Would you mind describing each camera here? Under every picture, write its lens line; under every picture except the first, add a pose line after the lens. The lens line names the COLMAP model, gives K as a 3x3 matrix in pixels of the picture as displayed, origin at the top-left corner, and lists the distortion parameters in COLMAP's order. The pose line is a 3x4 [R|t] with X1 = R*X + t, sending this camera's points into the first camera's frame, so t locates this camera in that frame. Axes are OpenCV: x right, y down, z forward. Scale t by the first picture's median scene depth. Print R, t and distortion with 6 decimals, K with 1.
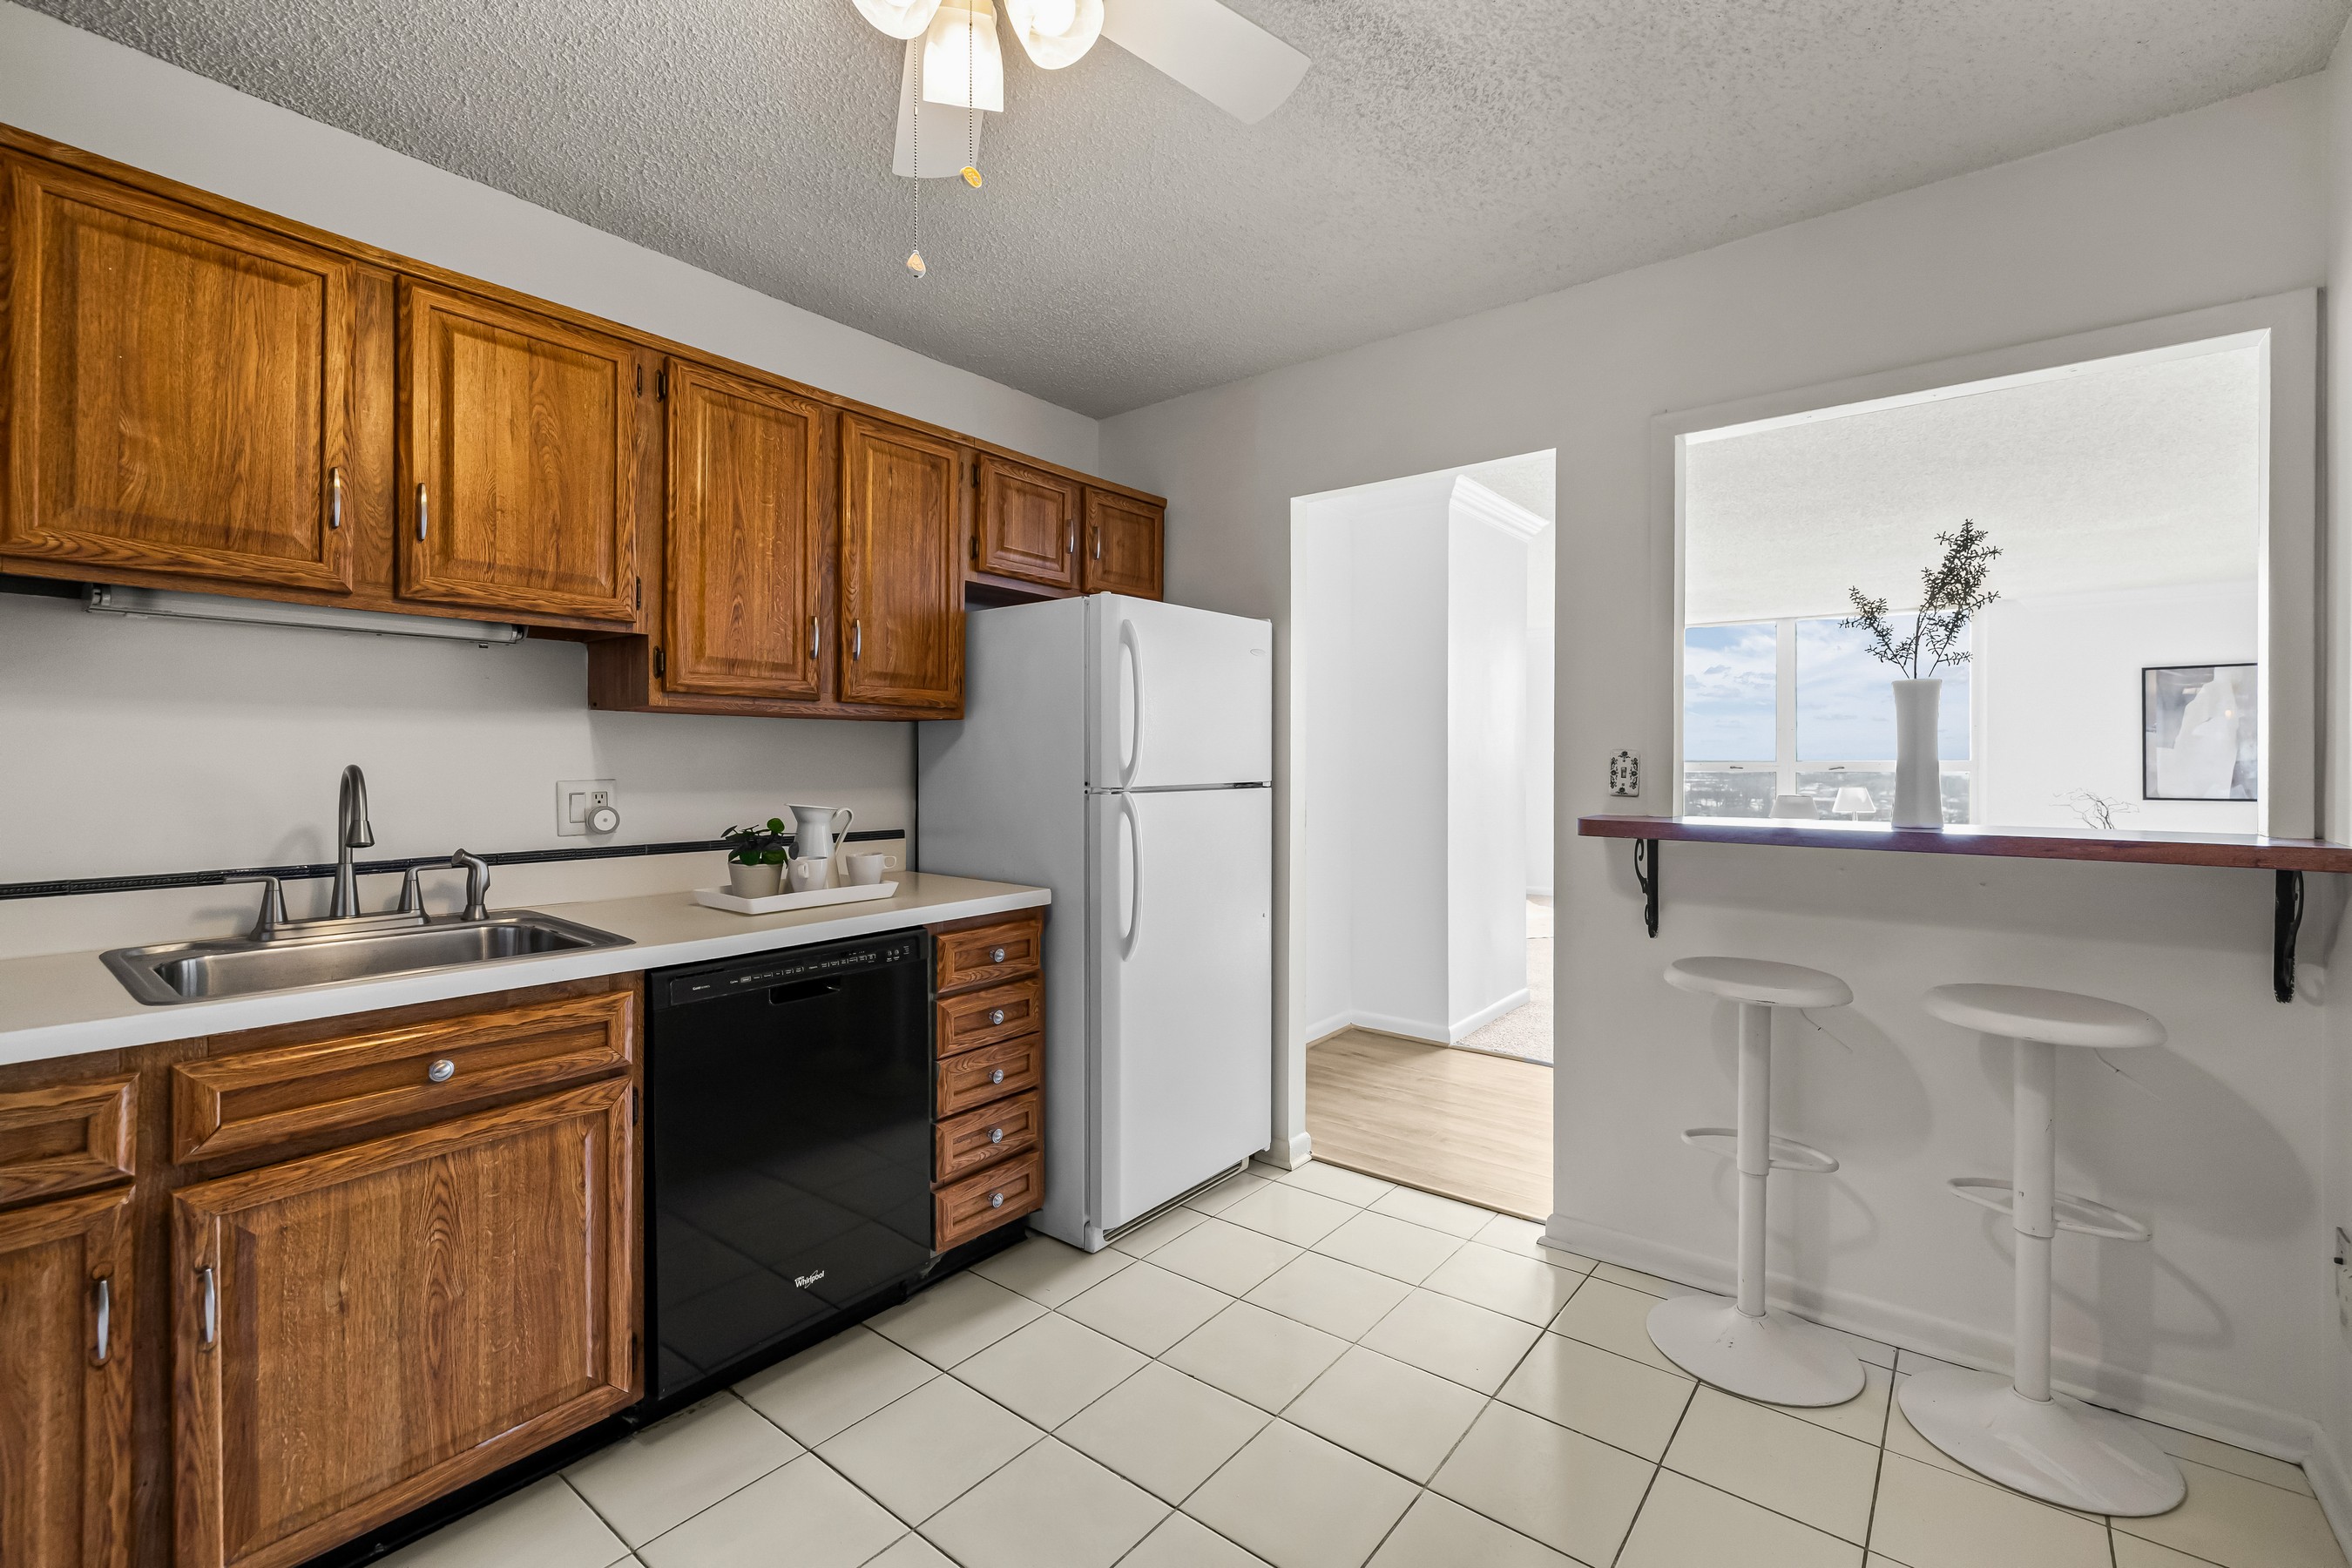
lens RADIAL K [[1006.0, 0, 1180.7], [0, 1006.0, 762.6], [0, 0, 1]] dist [-0.000210, -0.000053]
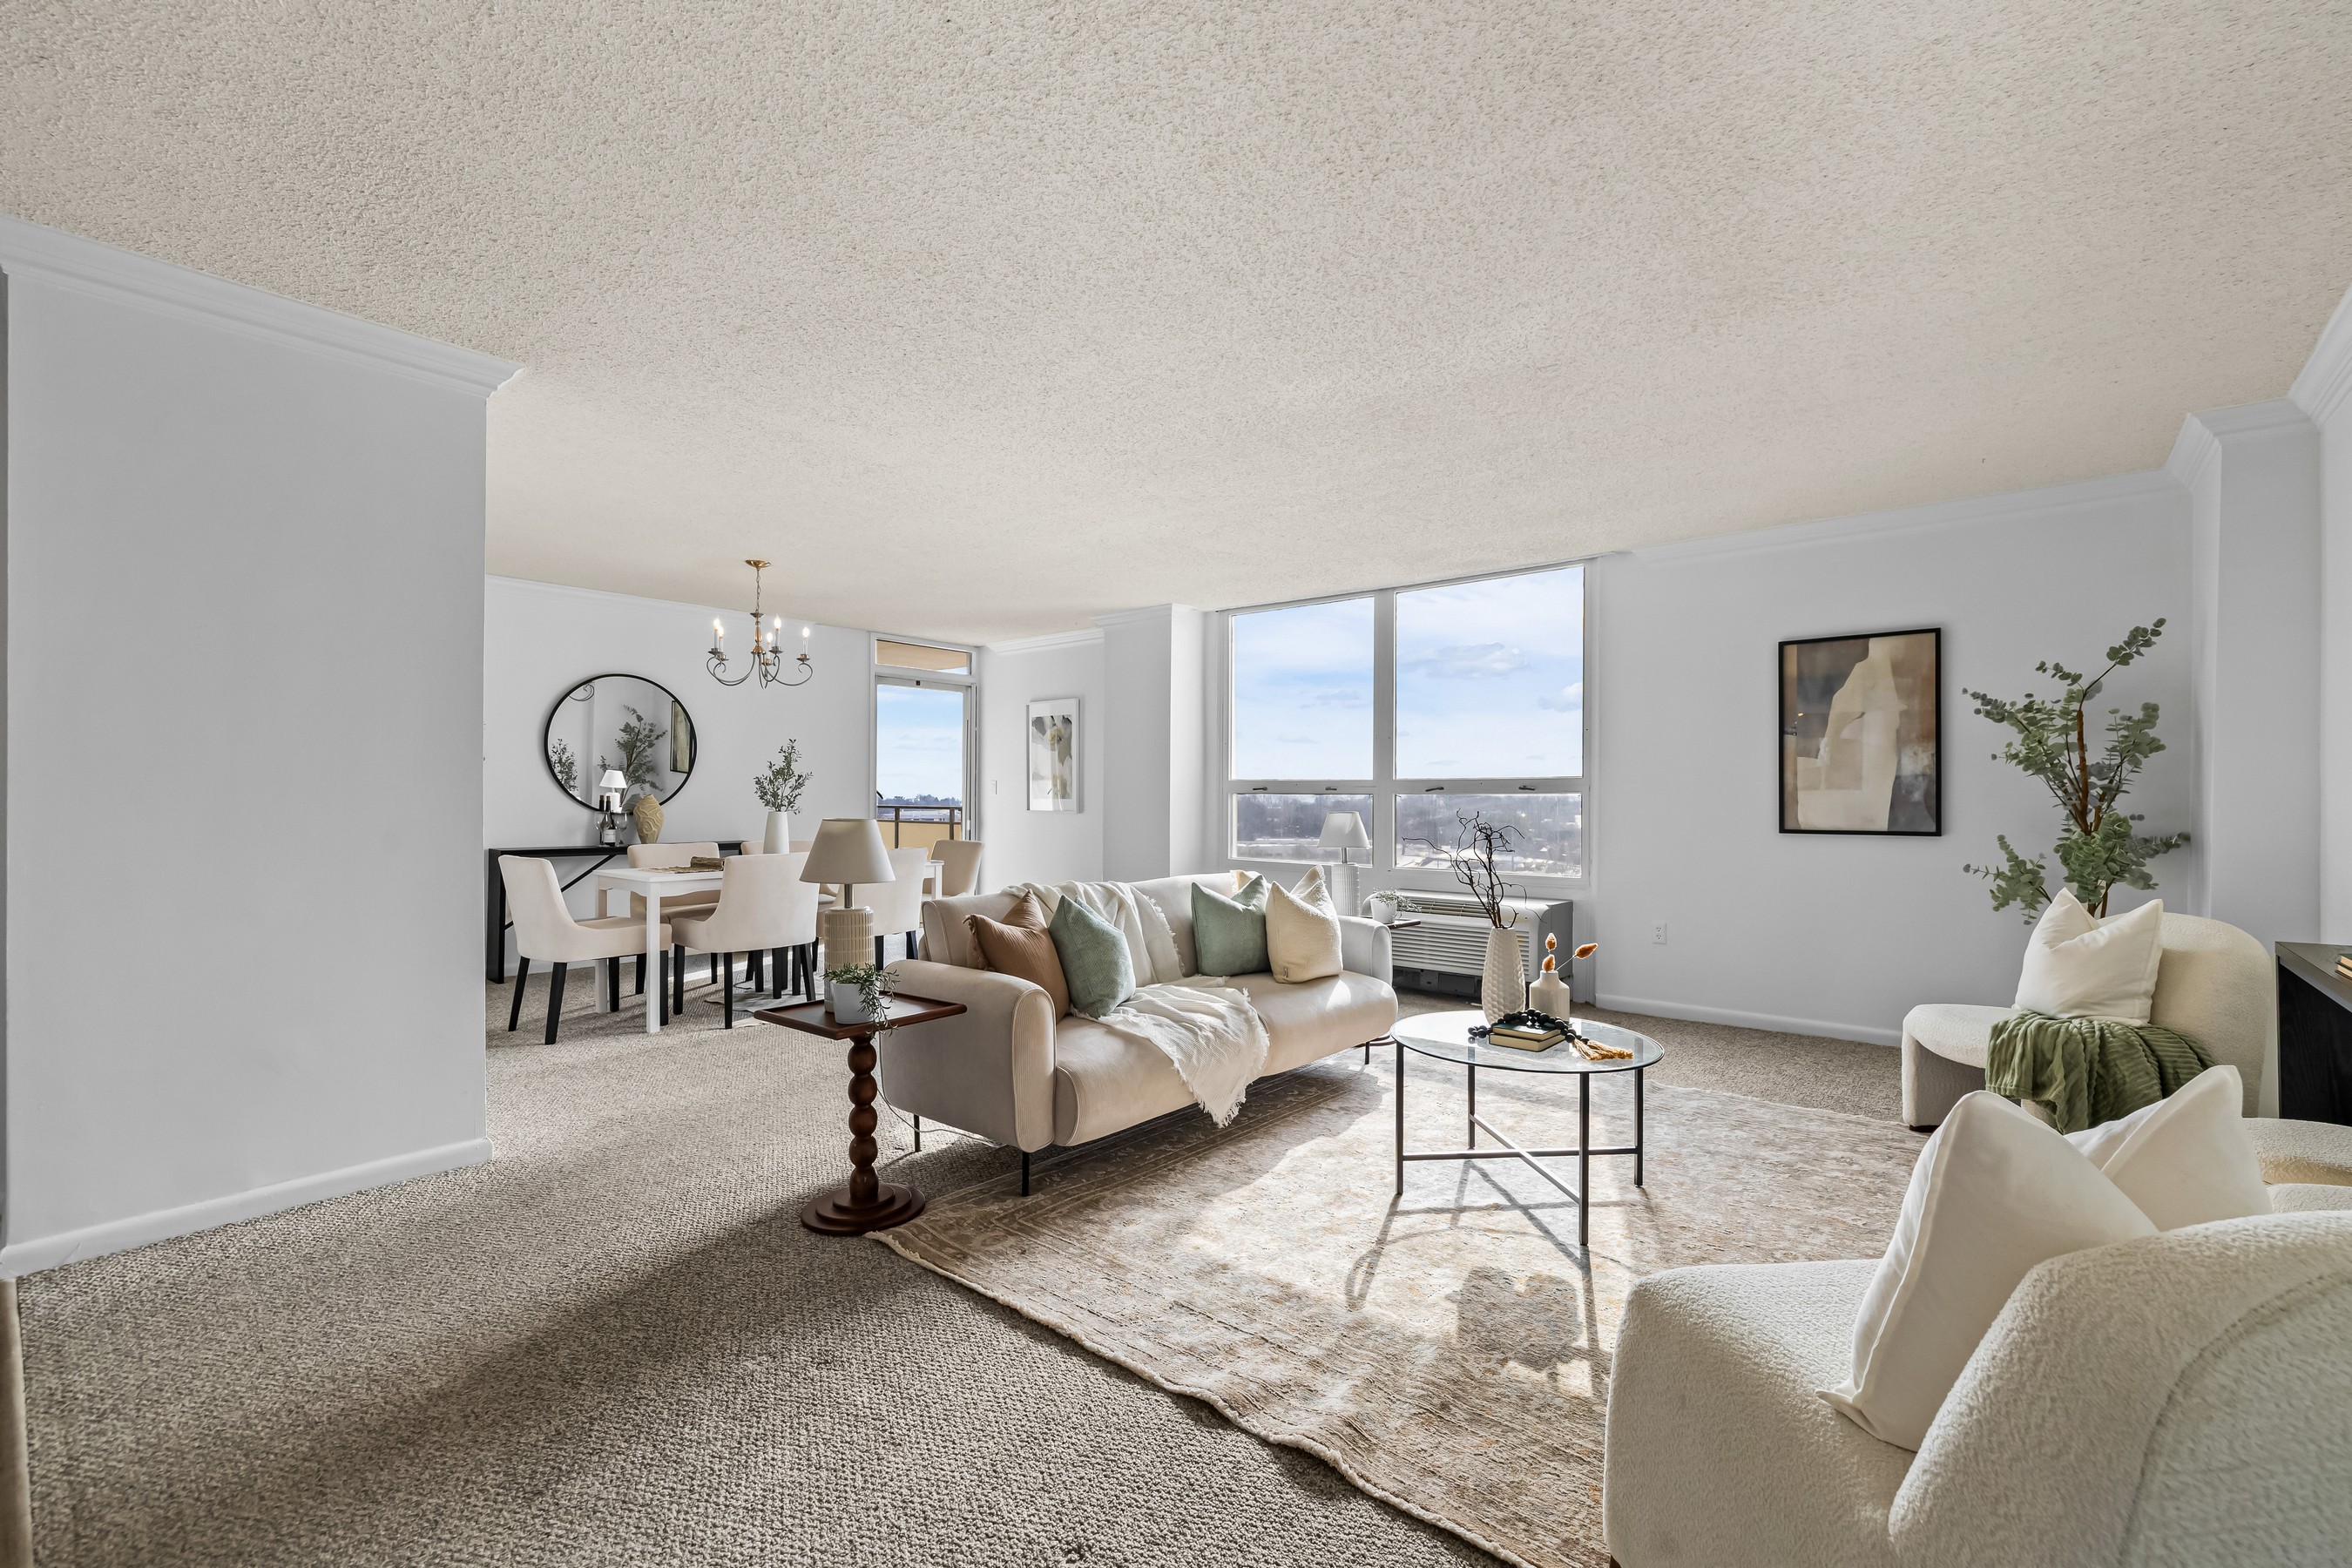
lens RADIAL K [[994.0, 0, 1177.4], [0, 994.0, 792.3], [0, 0, 1]] dist [0.000967, 0.000288]
pose [[0.999595, 0.002832, -0.028307, 1.769758], [-0.002888, 0.999994, -0.001931, 0.037769], [0.028302, 0.002012, 0.999597, 0.951263]]
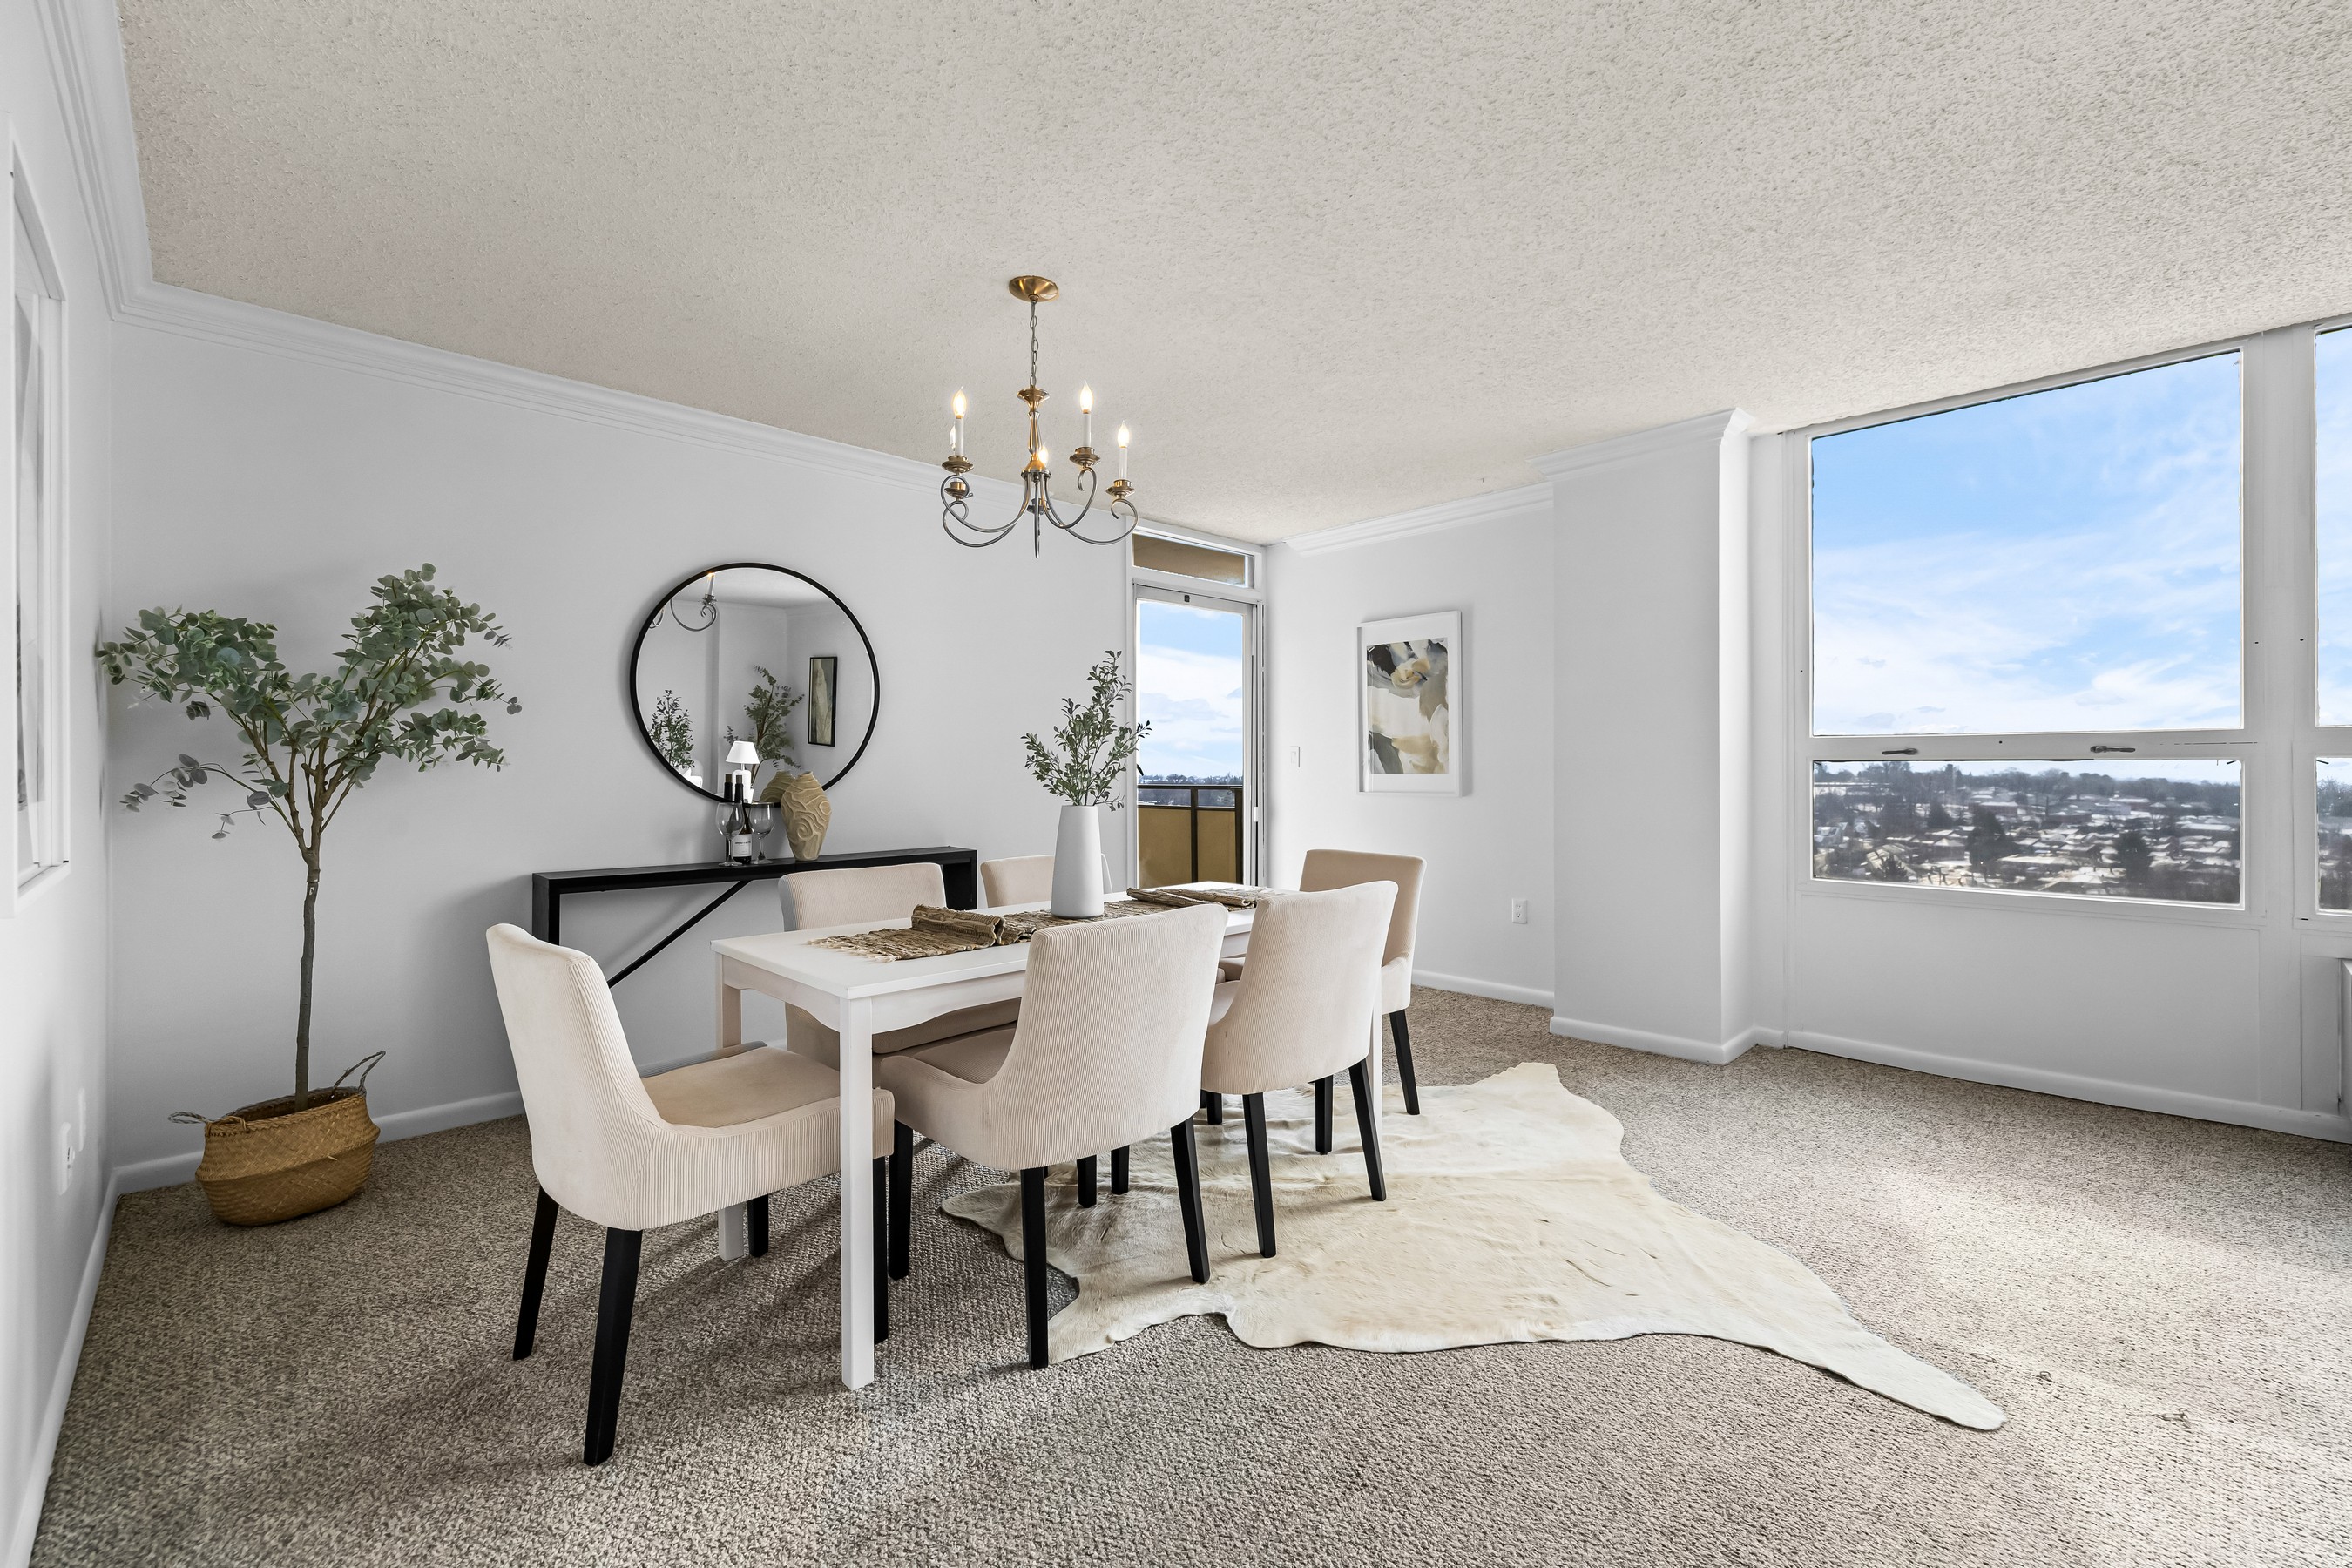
lens RADIAL K [[991.0, 0, 1183.1], [0, 991.0, 773.7], [0, 0, 1]] dist [0.003180, 0.000218]
pose [[0.992240, -0.004991, -0.124234, 0.956483], [0.005719, 0.999969, 0.005503, 0.040732], [0.124203, -0.006171, 0.992238, 2.274443]]
